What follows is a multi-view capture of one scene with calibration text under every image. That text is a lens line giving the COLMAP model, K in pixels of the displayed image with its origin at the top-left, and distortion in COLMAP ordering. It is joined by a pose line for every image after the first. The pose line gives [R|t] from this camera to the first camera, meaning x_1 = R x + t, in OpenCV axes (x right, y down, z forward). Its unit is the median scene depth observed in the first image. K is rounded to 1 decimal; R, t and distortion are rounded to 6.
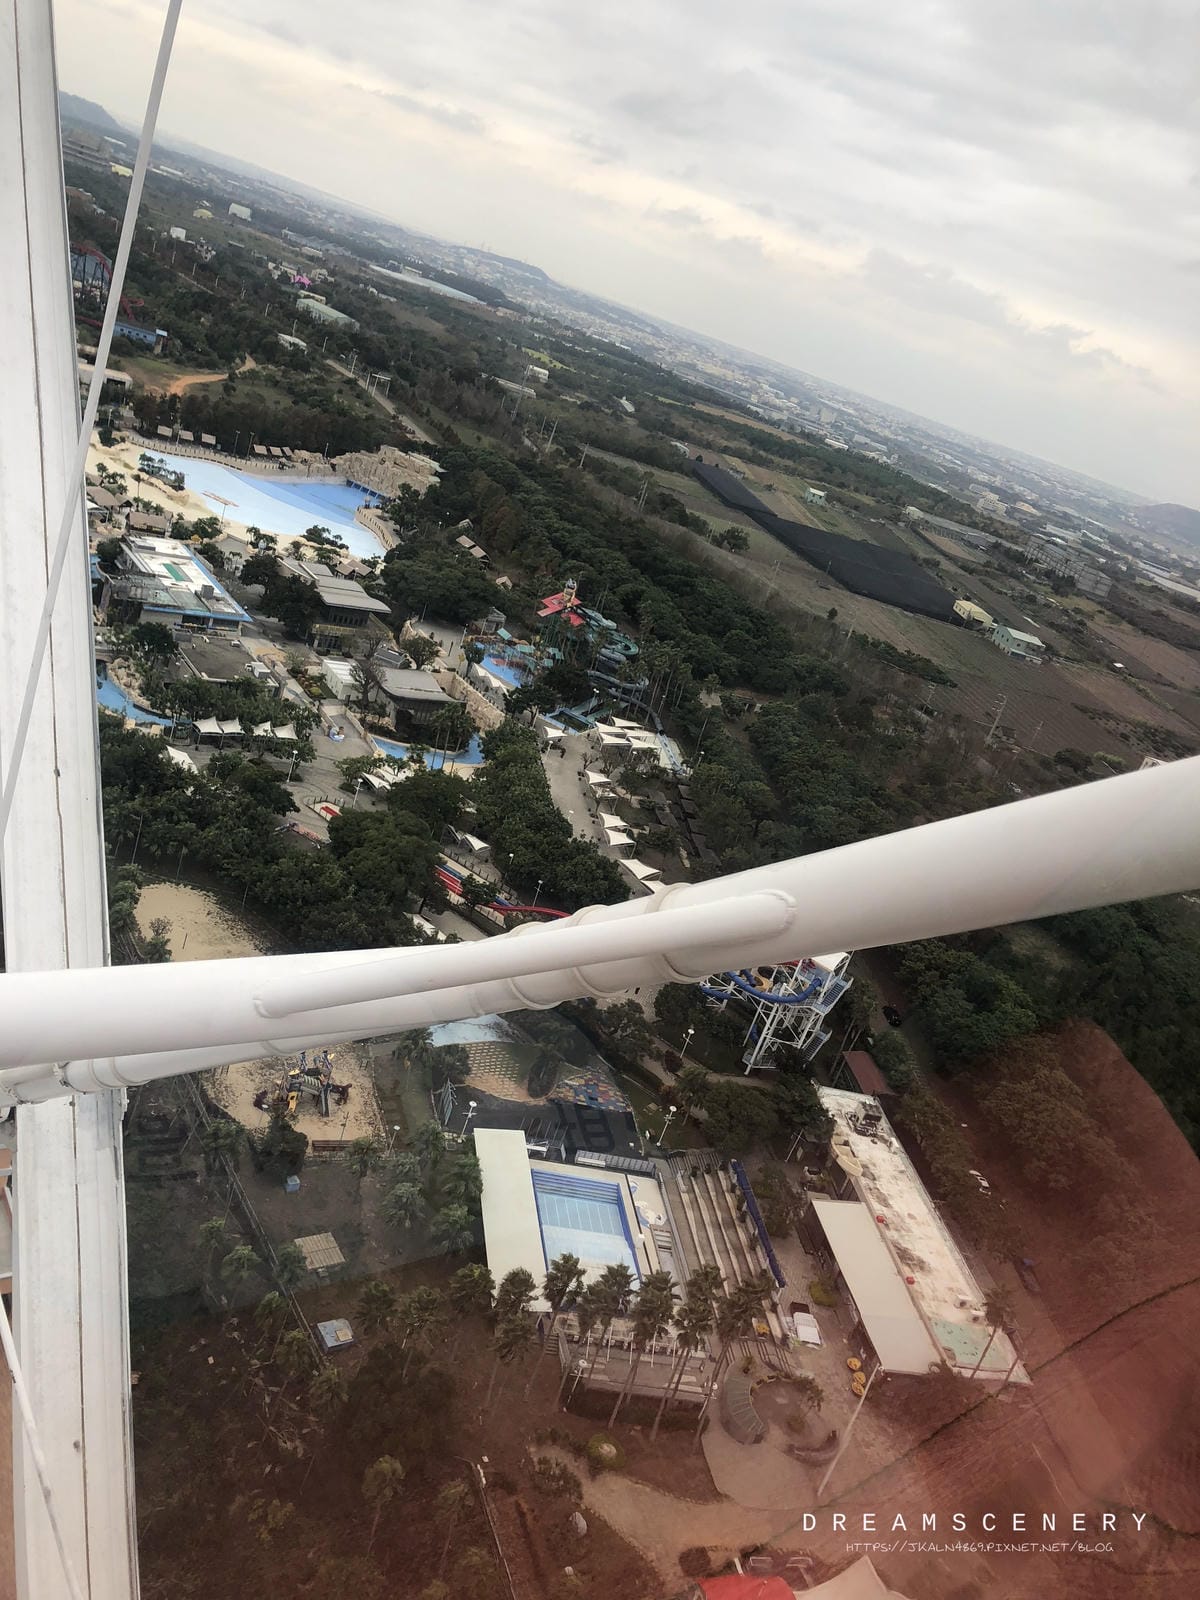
lens RADIAL K [[1295.9, 0, 610.7], [0, 1295.9, 798.8], [0, 0, 1]] dist [0.015501, 0.011240]
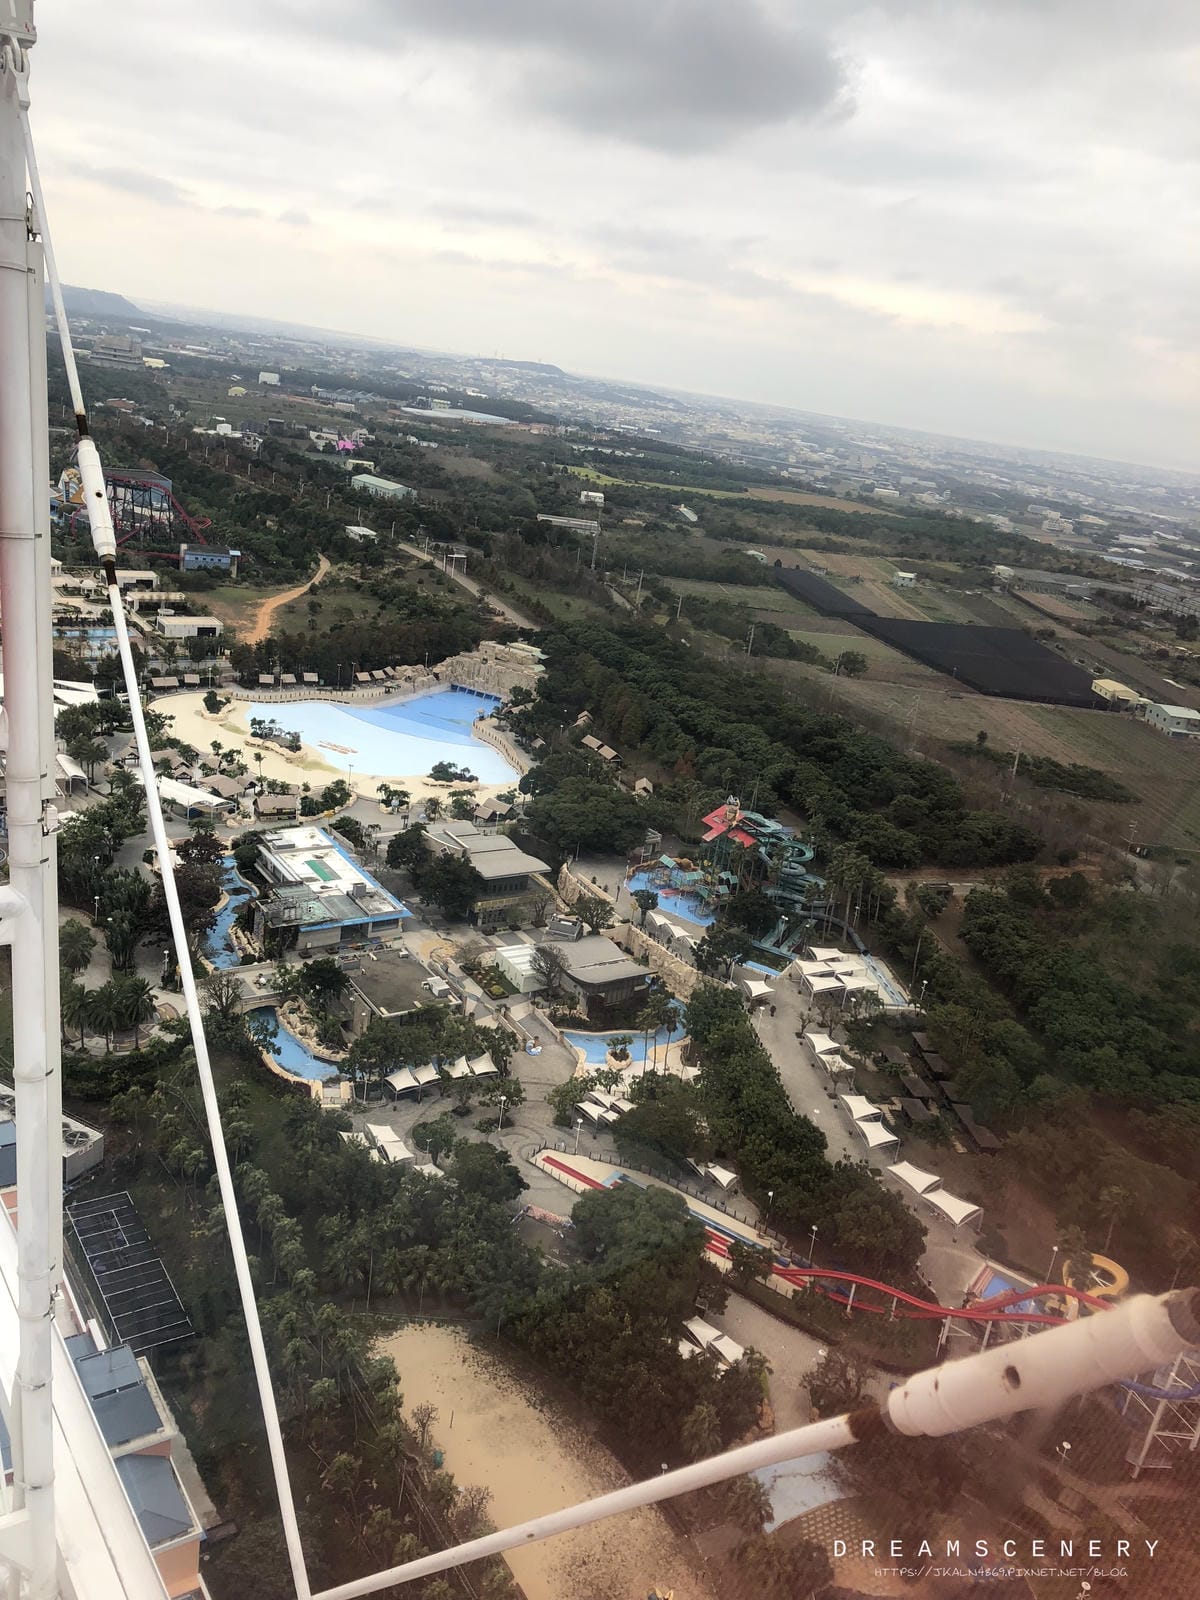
lens RADIAL K [[1273.5, 0, 600.0], [0, 1273.5, 800.0], [0, 0, 1]] dist [0.082400, -0.179033]
pose [[0.984344, -0.163636, -0.065495, -0.051864], [0.160802, 0.985892, -0.046462, -0.111718], [0.072174, 0.035203, 0.996771, 0.072634]]
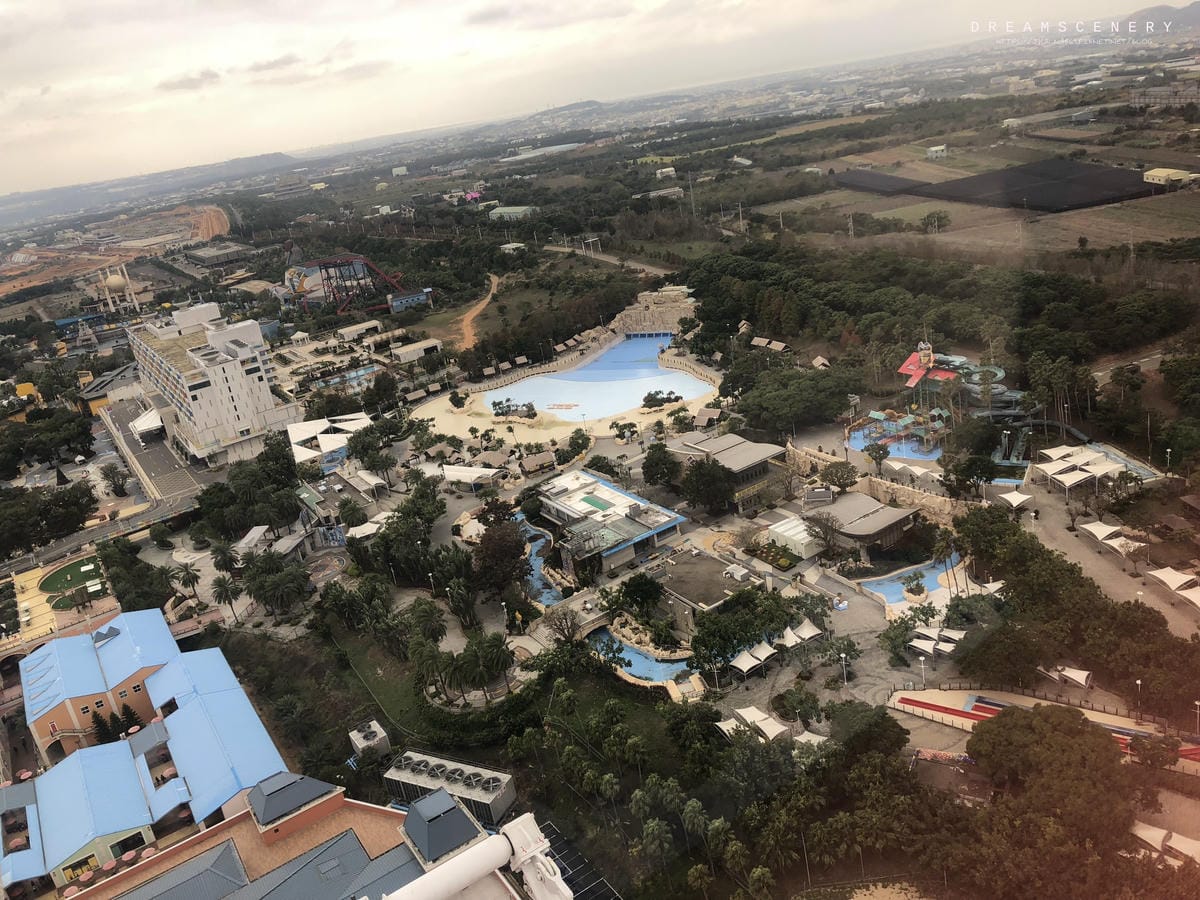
lens RADIAL K [[931.2, 0, 600.0], [0, 931.2, 450.0], [0, 0, 1]] dist [0.075442, -0.083363]
pose [[0.885779, -0.426189, -0.183734, -0.125962], [0.423913, 0.904120, -0.053516, -0.128430], [0.188926, -0.030485, 0.981518, 0.170043]]
